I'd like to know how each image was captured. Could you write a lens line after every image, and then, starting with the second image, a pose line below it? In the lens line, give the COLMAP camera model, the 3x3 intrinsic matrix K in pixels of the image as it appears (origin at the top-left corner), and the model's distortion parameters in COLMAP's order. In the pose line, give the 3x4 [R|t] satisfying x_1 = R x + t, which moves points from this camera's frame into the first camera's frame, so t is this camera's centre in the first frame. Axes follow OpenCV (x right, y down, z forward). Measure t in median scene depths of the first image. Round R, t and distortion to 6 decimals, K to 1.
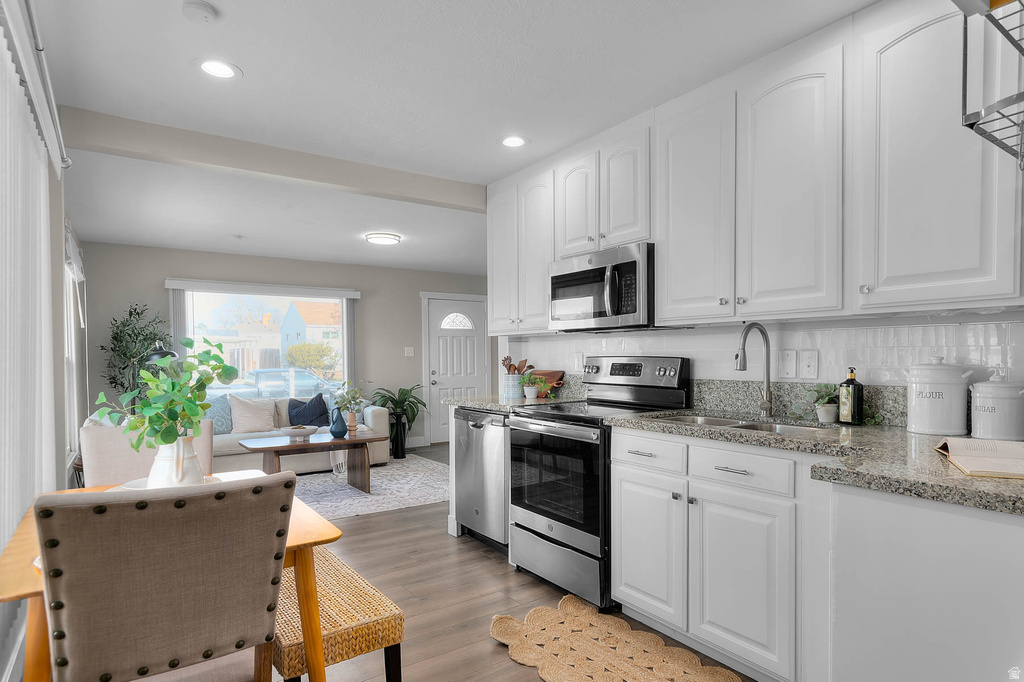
lens RADIAL K [[584.4, 0, 513.4], [0, 584.4, 368.7], [0, 0, 1]] dist [0.000713, -0.000361]
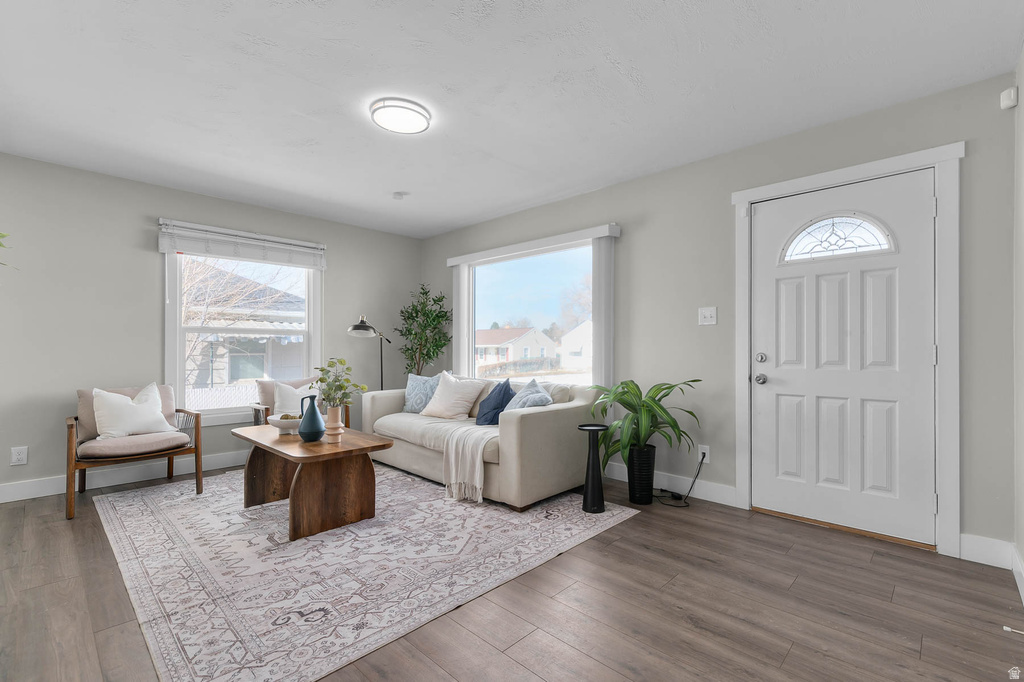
lens RADIAL K [[445.3, 0, 512.0], [0, 445.3, 341.0], [0, 0, 1]] dist [-0.000289, -0.000047]
pose [[0.225371, -0.006658, -0.974250, 0.170479], [-0.028021, 0.999519, -0.013312, 0.003603], [0.973870, 0.030300, 0.225076, 0.739043]]
